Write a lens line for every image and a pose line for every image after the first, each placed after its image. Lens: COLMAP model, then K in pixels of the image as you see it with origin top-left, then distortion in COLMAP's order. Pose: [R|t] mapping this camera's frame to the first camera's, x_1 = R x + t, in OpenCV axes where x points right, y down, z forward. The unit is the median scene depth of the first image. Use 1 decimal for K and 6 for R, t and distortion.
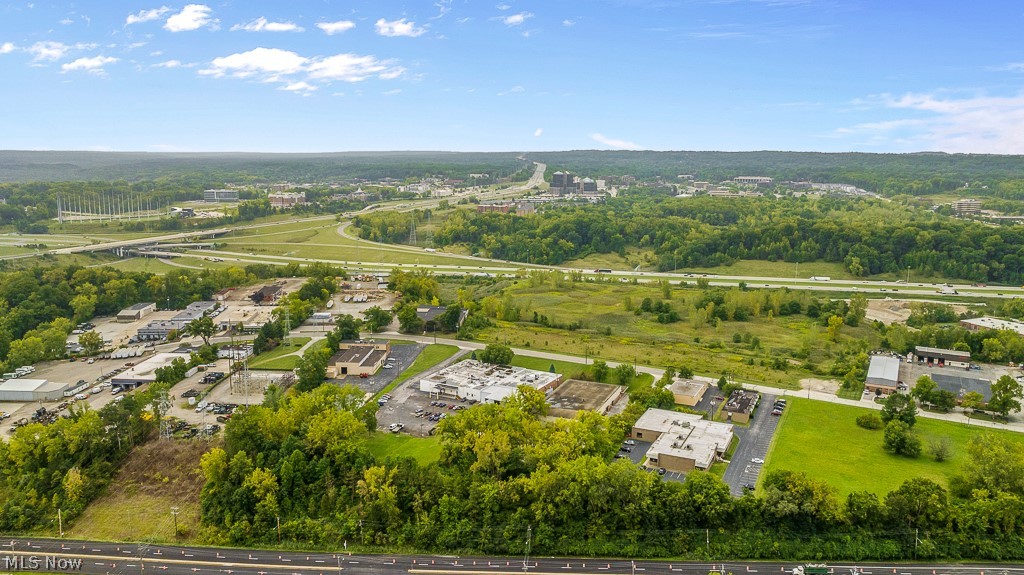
lens RADIAL K [[779.0, 0, 512.0], [0, 779.0, 287.5], [0, 0, 1]] dist [-0.025691, -0.004120]
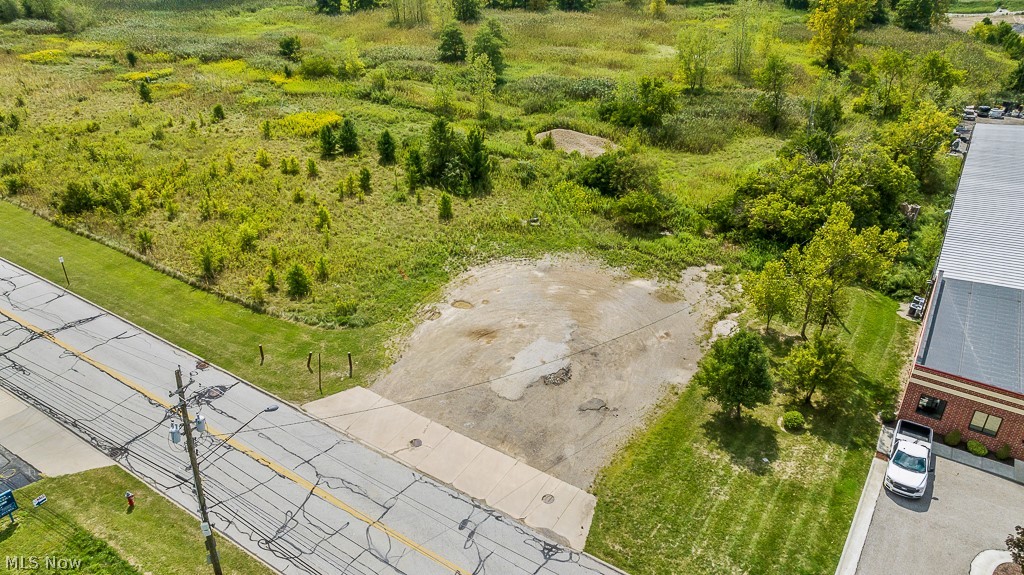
lens RADIAL K [[728.7, 0, 510.4], [0, 728.7, 284.5], [0, 0, 1]] dist [-0.017421, 0.001118]
pose [[0.995912, 0.038719, -0.081609, 0.174513], [-0.011773, 0.951404, 0.307721, 0.034921], [0.089558, -0.305502, 0.947970, 0.386186]]
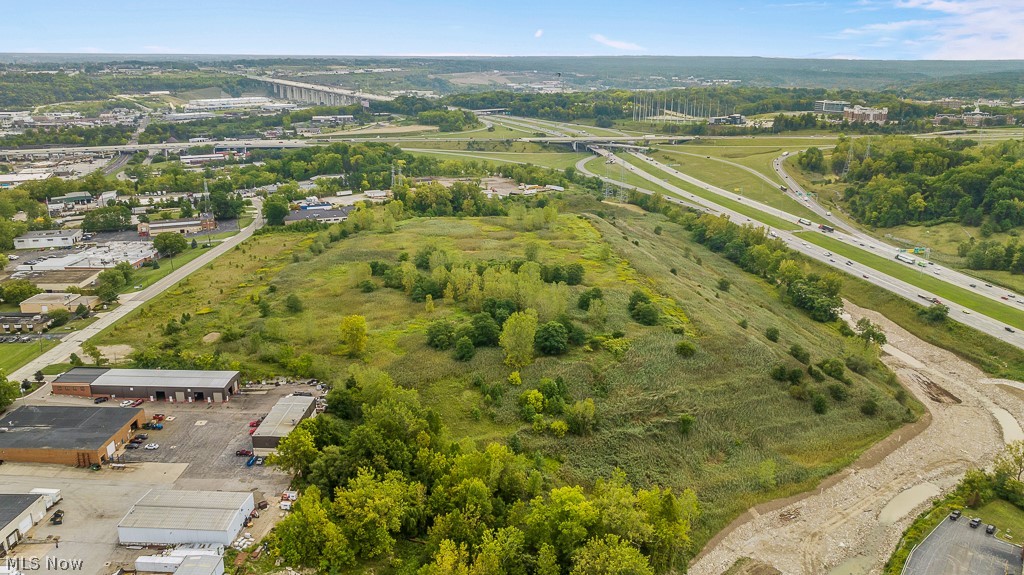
lens RADIAL K [[746.4, 0, 508.7], [0, 746.4, 290.3], [0, 0, 1]] dist [-0.040338, 0.040963]
pose [[0.425109, 0.263891, -0.865820, 0.530003], [-0.153417, 0.963723, 0.218405, -0.072222], [0.892046, 0.039986, 0.450173, 0.449367]]
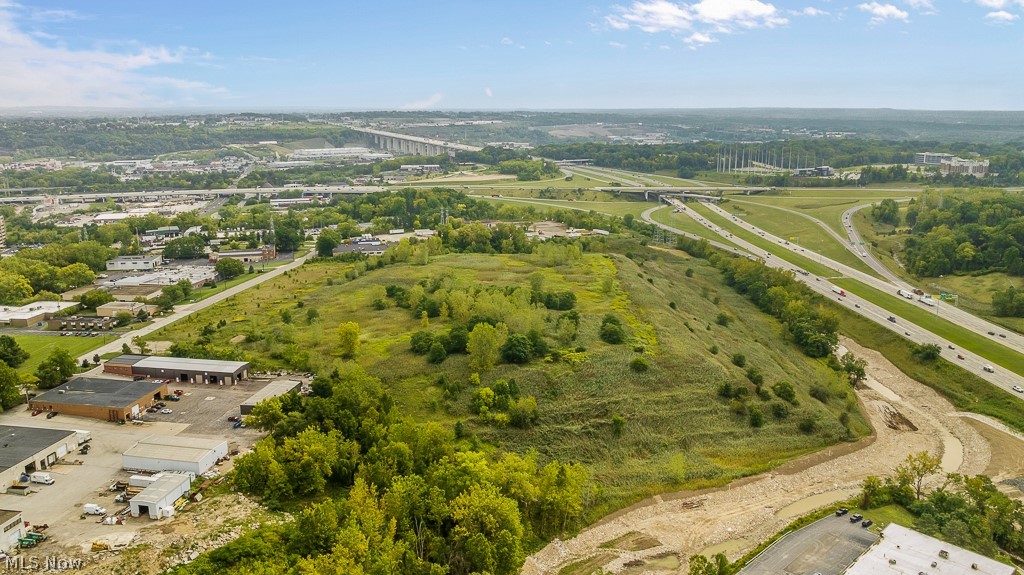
lens RADIAL K [[779.0, 0, 512.0], [0, 779.0, 287.5], [0, 0, 1]] dist [-0.025691, -0.004120]
pose [[0.293135, 0.204822, -0.933874, 0.617168], [-0.159944, 0.973523, 0.163313, -0.076276], [0.942597, 0.101495, 0.318134, 0.485814]]
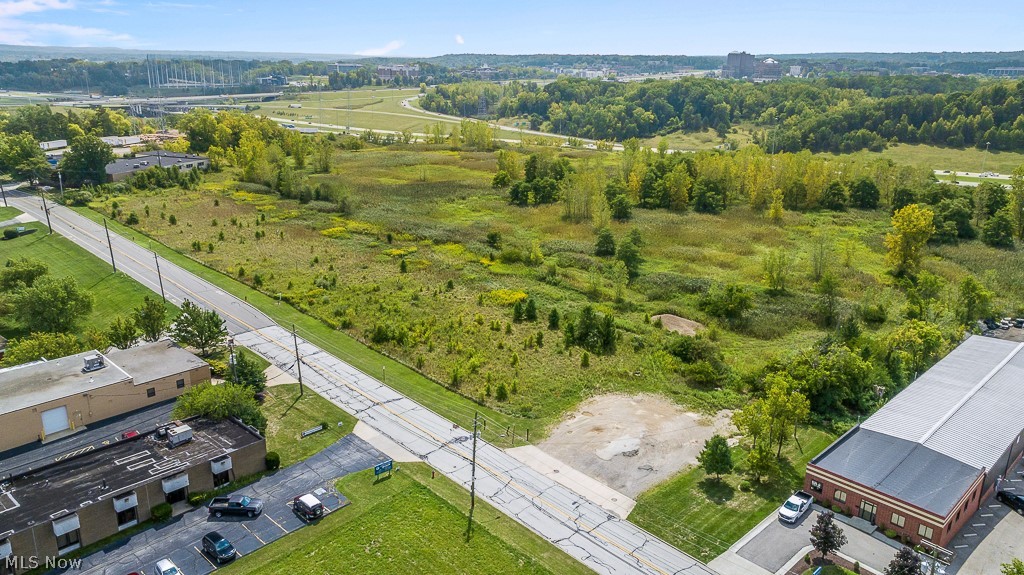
lens RADIAL K [[746.4, 0, 508.7], [0, 746.4, 290.3], [0, 0, 1]] dist [-0.040338, 0.040963]
pose [[0.949541, 0.100066, -0.297253, 0.185964], [-0.062706, 0.989173, 0.132683, 0.022325], [0.307311, -0.107348, 0.945535, 0.334258]]
